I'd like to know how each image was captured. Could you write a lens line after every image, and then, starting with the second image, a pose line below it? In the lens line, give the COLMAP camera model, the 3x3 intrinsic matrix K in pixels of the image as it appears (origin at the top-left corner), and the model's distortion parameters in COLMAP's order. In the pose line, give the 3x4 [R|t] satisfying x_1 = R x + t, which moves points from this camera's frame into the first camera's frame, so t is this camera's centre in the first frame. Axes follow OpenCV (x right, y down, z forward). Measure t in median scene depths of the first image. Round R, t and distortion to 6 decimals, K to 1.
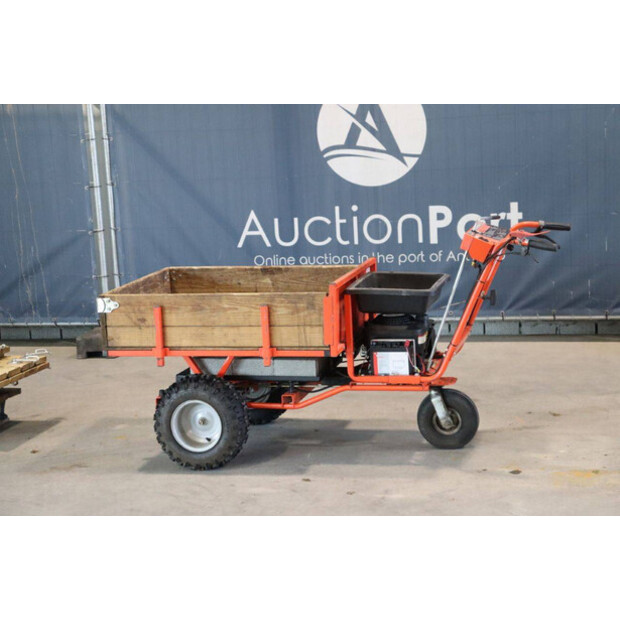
lens RADIAL K [[1326.0, 0, 310.0], [0, 1326.0, 310.0], [0, 0, 1]] dist [0.333219, 0.291769]
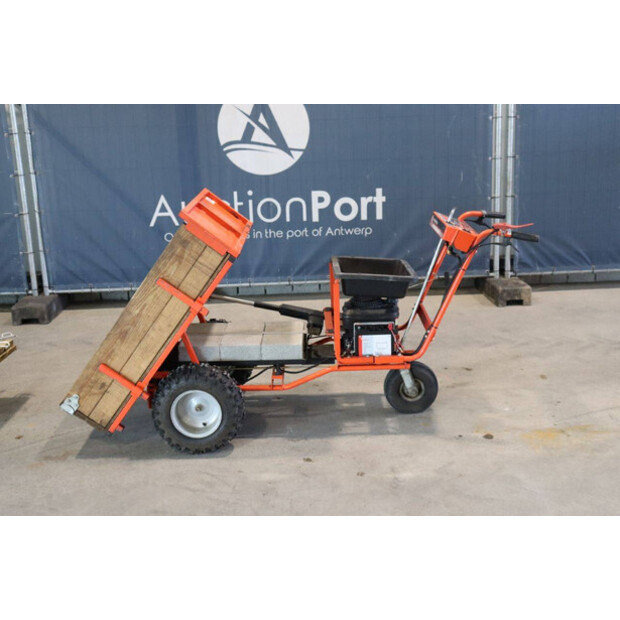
lens RADIAL K [[824.5, 0, 310.0], [0, 824.5, 310.0], [0, 0, 1]] dist [0.004411, 0.254106]
pose [[0.965388, -0.044085, 0.257066, -0.113866], [0.023145, 0.996203, 0.083923, -0.032469], [-0.259789, -0.075069, 0.962743, 0.255608]]
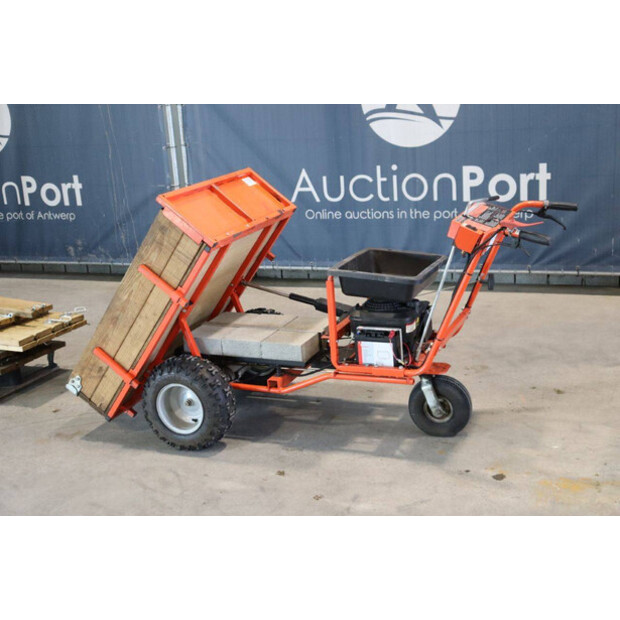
lens RADIAL K [[907.9, 0, 310.0], [0, 907.9, 310.0], [0, 0, 1]] dist [0.073768, 0.110882]
pose [[0.989728, 0.023396, -0.141035, 0.074027], [-0.007594, 0.993729, 0.111557, -0.044050], [0.142760, -0.109340, 0.983699, 0.250460]]
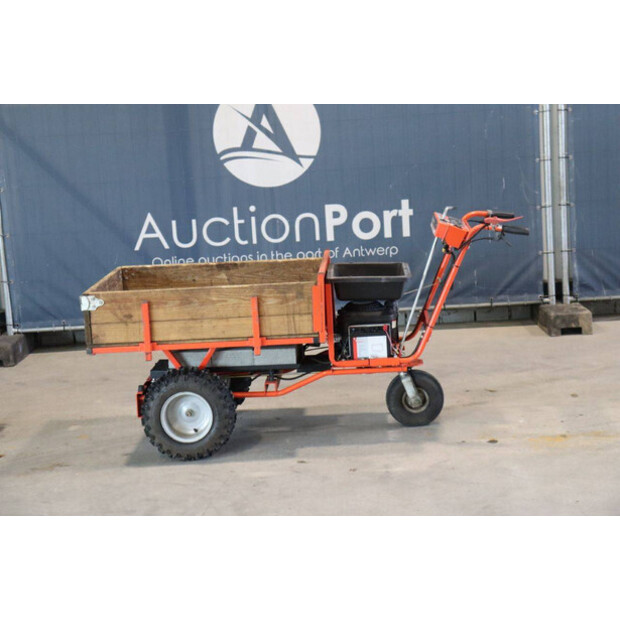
lens RADIAL K [[1326.0, 0, 310.0], [0, 1326.0, 310.0], [0, 0, 1]] dist [0.333219, 0.291769]
pose [[0.976932, -0.039541, 0.209860, -0.144518], [0.041895, 0.999099, -0.006780, 0.010962], [-0.209402, 0.015416, 0.977708, -0.016517]]
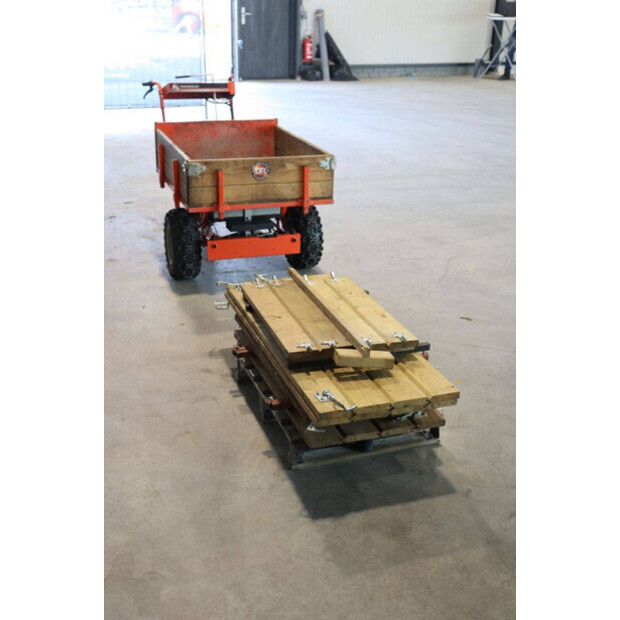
lens RADIAL K [[790.9, 0, 310.0], [0, 790.9, 310.0], [0, 0, 1]] dist [0.018375, 0.026518]
pose [[-0.565704, -0.274876, 0.777446, -0.542760], [0.143983, 0.895397, 0.421348, -0.140800], [-0.811941, 0.350297, -0.466952, 1.010165]]
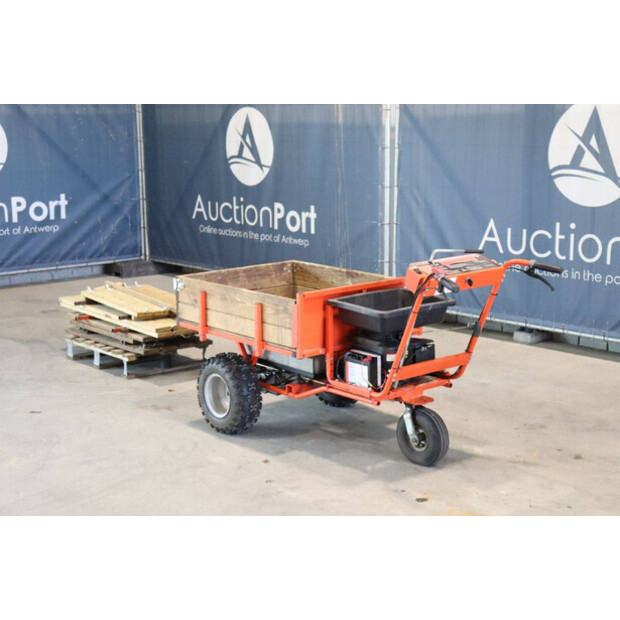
lens RADIAL K [[1041.5, 0, 310.0], [0, 1041.5, 310.0], [0, 0, 1]] dist [0.181180, 0.095015]
pose [[0.814191, 0.149800, -0.560939, 0.347749], [-0.127314, 0.988692, 0.079238, -0.051272], [0.566466, 0.006901, 0.824056, 0.197675]]
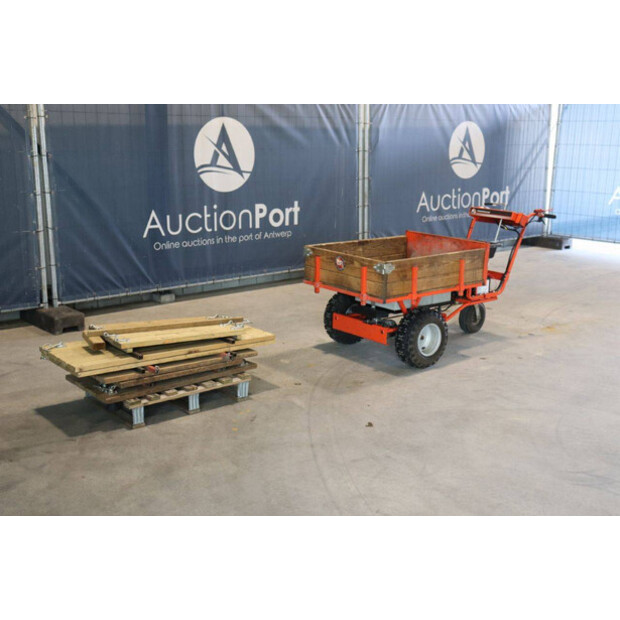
lens RADIAL K [[790.9, 0, 310.0], [0, 790.9, 310.0], [0, 0, 1]] dist [0.018375, 0.026518]
pose [[0.577739, -0.125277, 0.806550, -0.649258], [0.090517, 0.991890, 0.089227, -0.031486], [-0.811187, 0.021456, 0.584393, 0.400001]]
